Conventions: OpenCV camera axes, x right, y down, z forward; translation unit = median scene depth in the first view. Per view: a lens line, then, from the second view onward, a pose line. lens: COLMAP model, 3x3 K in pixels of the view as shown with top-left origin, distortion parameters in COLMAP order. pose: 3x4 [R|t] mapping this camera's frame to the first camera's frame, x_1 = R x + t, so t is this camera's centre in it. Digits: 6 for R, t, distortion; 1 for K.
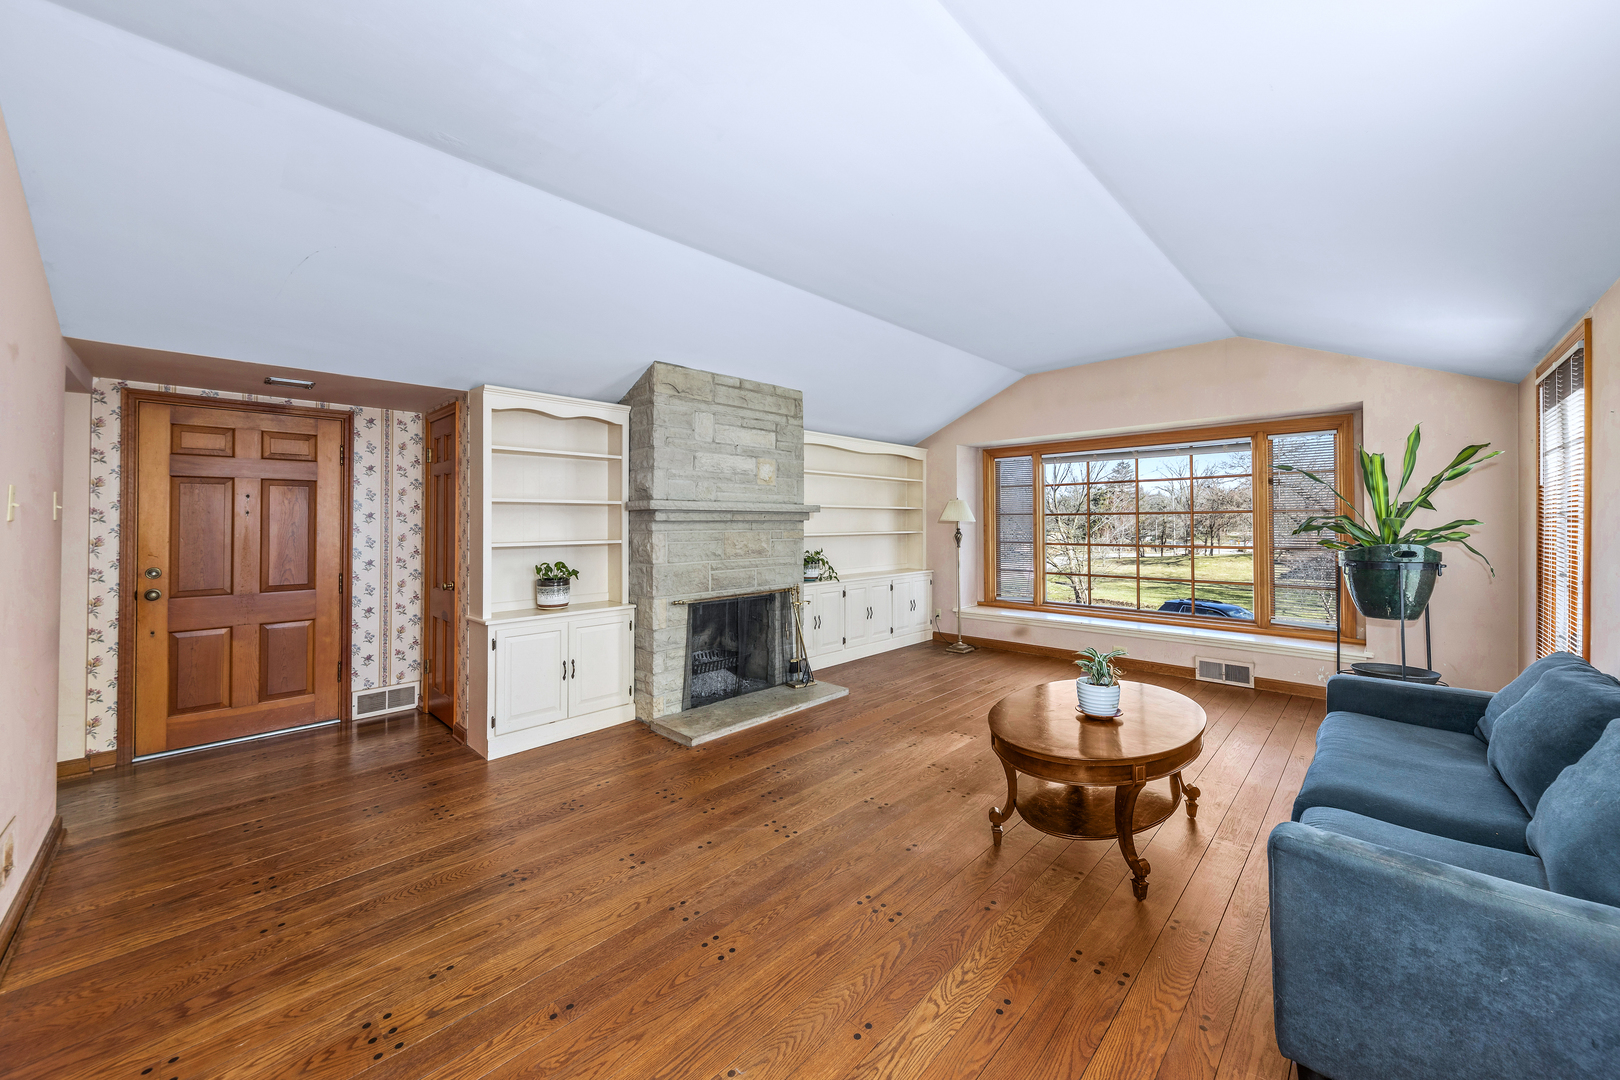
lens RADIAL K [[590.0, 0, 805.2], [0, 590.0, 516.7], [0, 0, 1]] dist [0.000851, -0.000035]
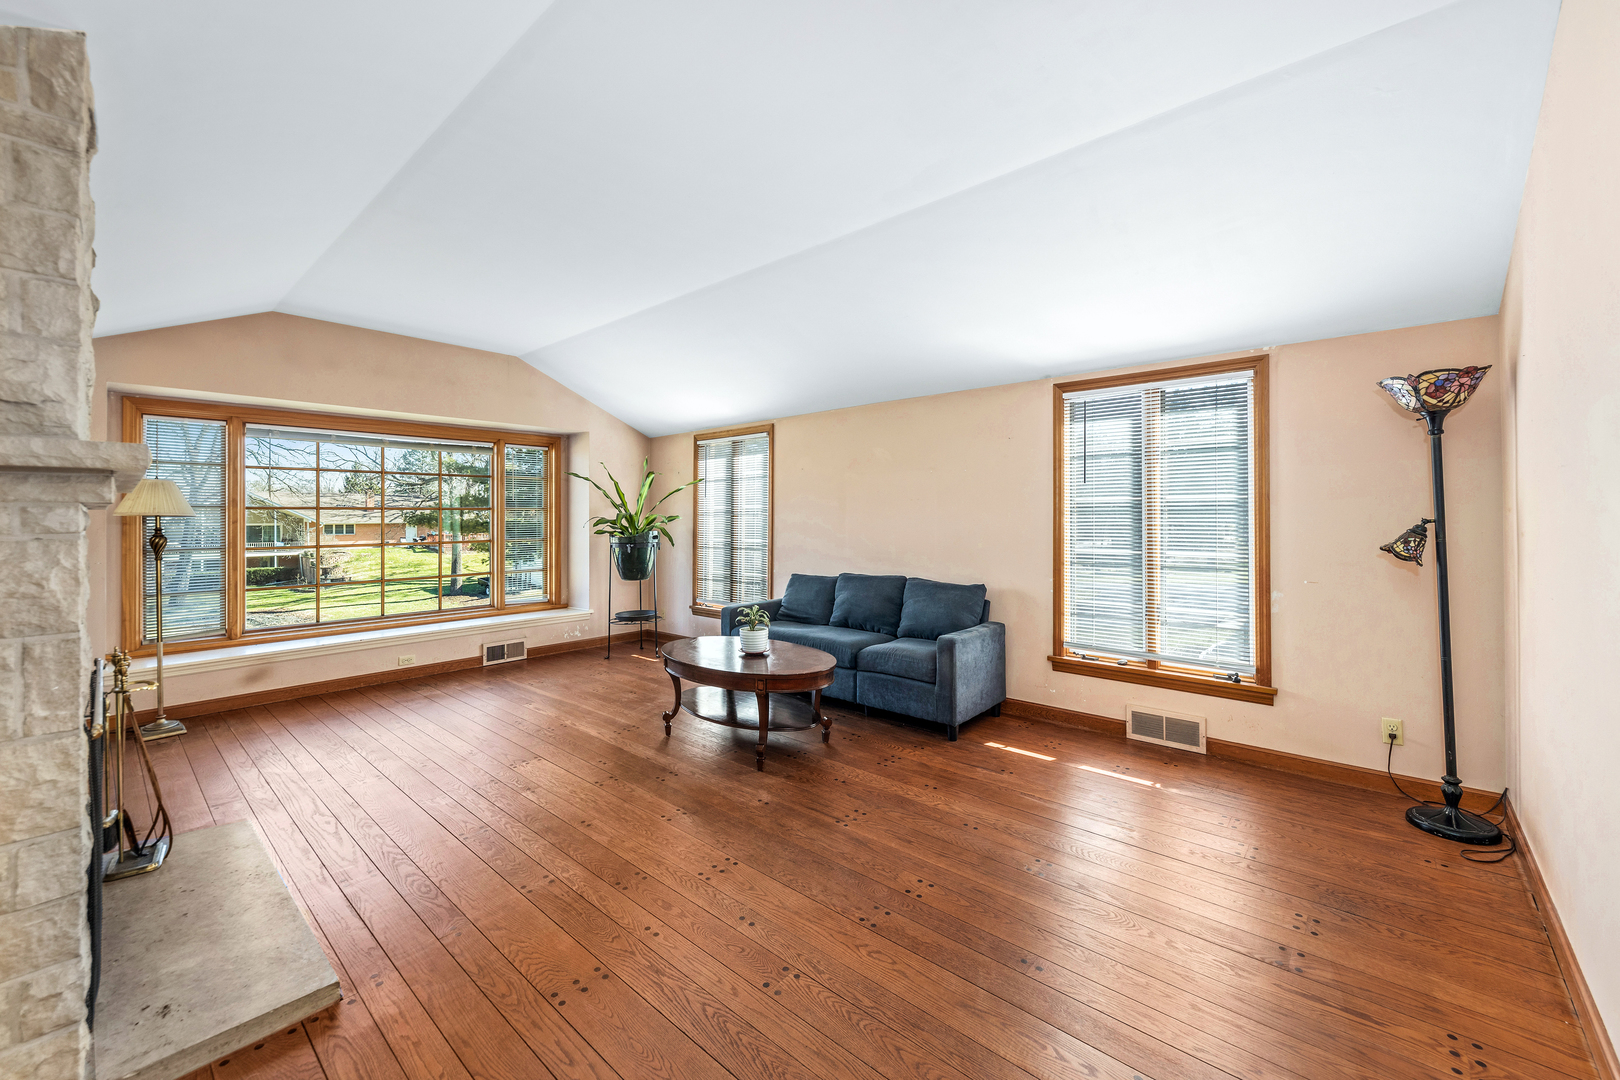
lens RADIAL K [[637.1, 0, 803.8], [0, 637.1, 522.2], [0, 0, 1]] dist [-0.015874, 0.000081]
pose [[-0.056095, -0.003390, 0.998420, -0.494158], [-0.002322, 0.999992, 0.003265, 0.012186], [-0.998423, -0.002135, -0.056102, 0.478447]]
